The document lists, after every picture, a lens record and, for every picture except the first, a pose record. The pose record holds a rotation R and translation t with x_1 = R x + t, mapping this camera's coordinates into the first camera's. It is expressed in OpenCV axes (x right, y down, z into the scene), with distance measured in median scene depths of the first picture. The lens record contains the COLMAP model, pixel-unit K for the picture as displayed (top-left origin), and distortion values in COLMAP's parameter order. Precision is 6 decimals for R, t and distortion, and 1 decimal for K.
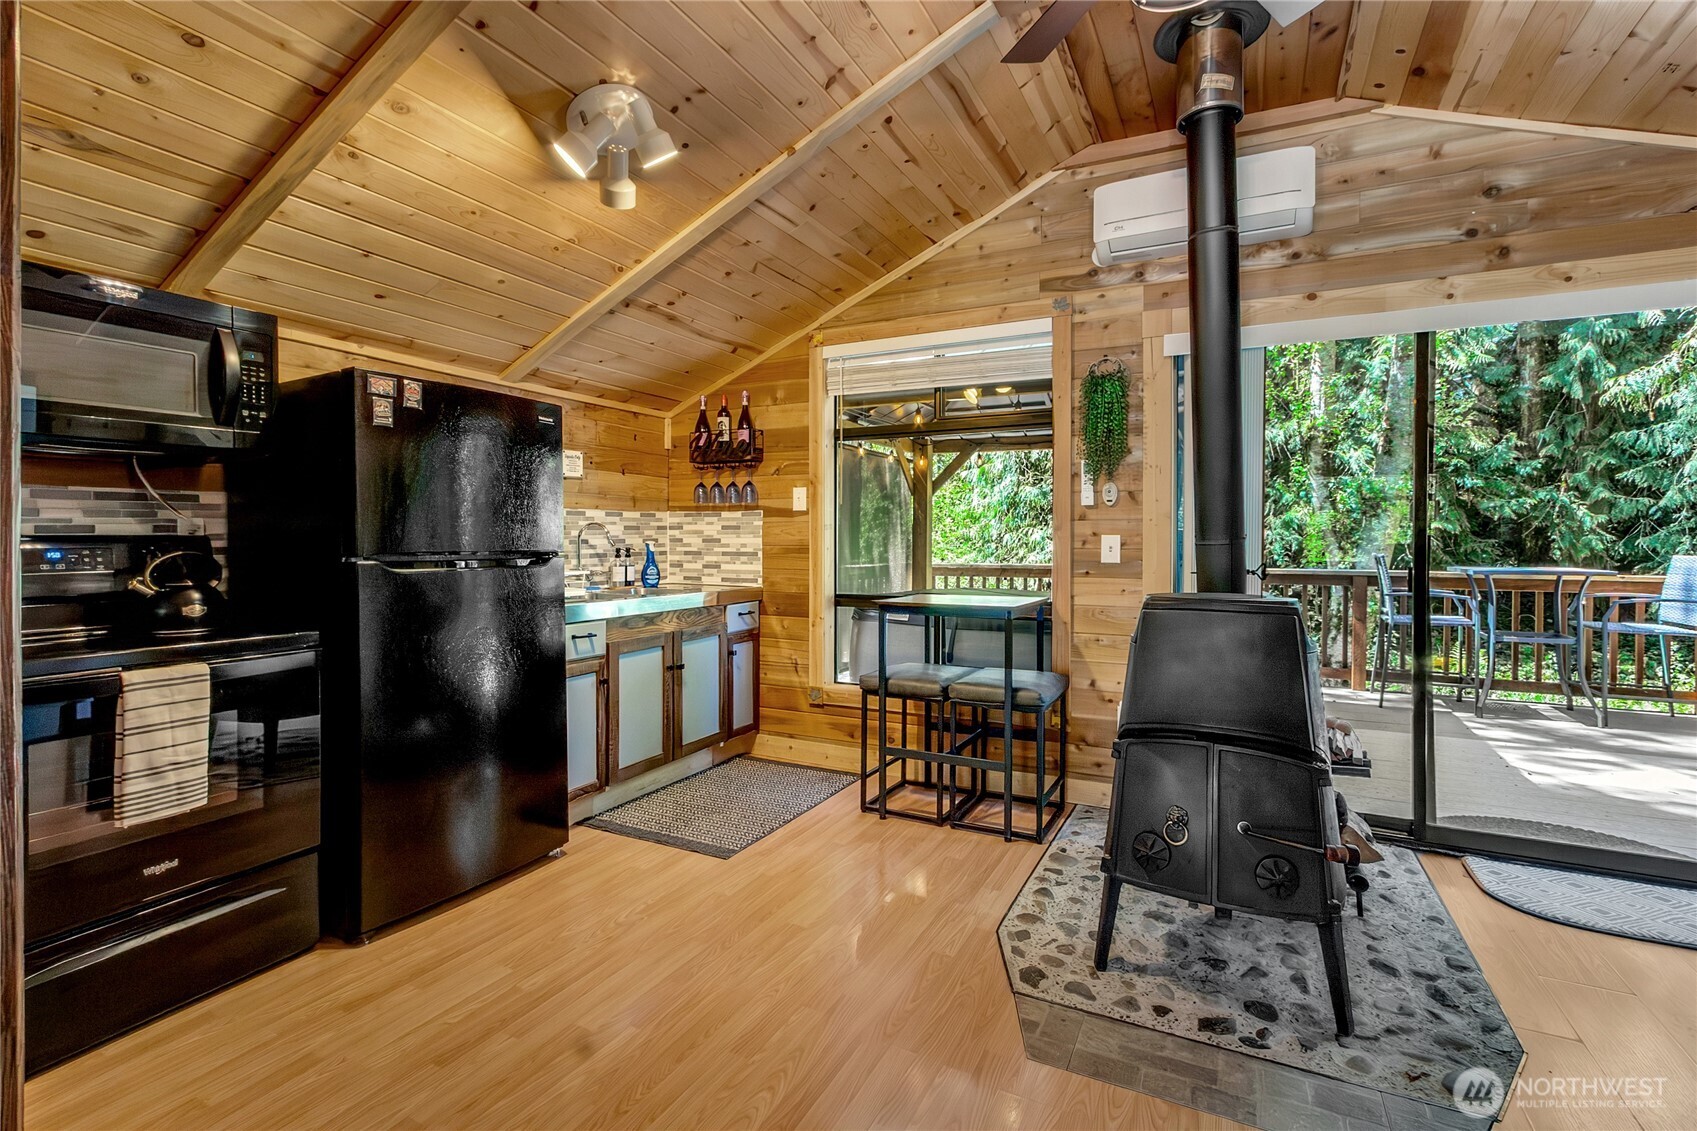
lens RADIAL K [[692.9, 0, 881.2], [0, 692.9, 539.6], [0, 0, 1]] dist [0.000281, -0.000157]
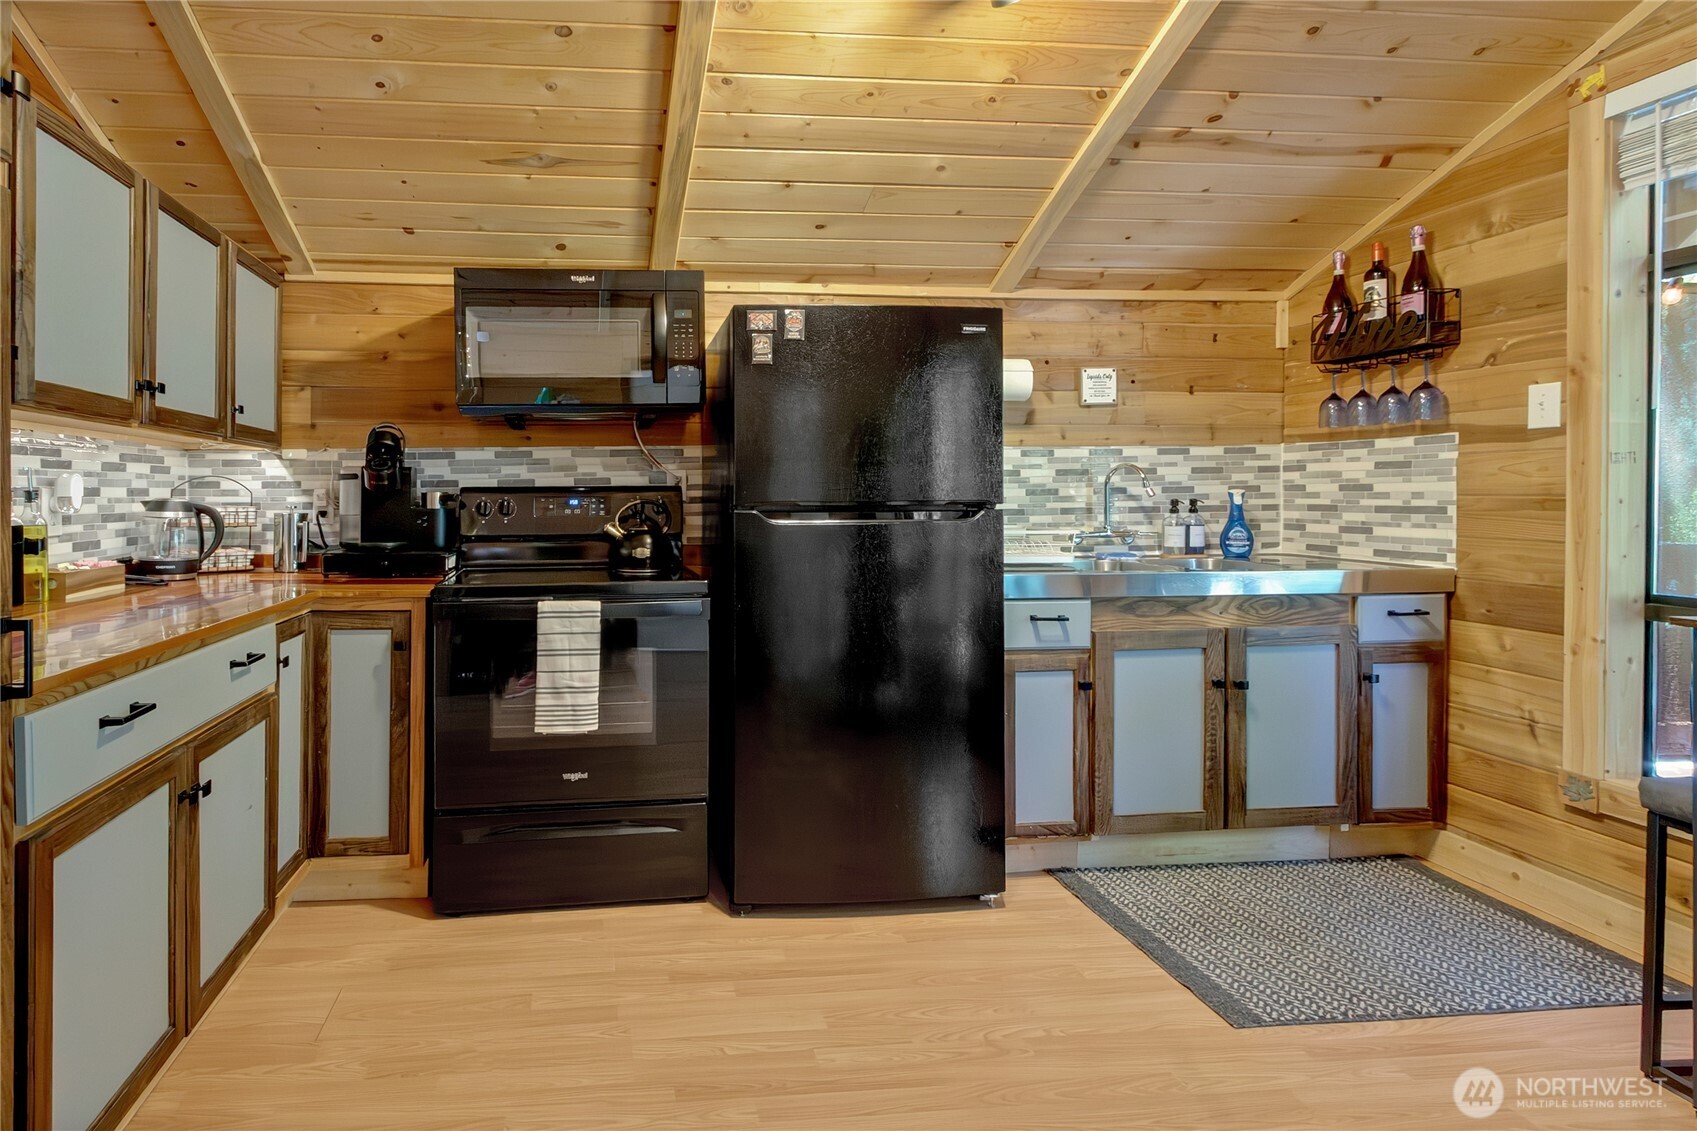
lens RADIAL K [[829.6, 0, 847.3], [0, 829.6, 502.3], [0, 0, 1]] dist [-0.000186, -0.001360]
pose [[0.542798, 0.001234, -0.839862, 0.134918], [0.007423, 0.999953, 0.006267, 0.007046], [0.839830, -0.009636, 0.542764, 0.248556]]
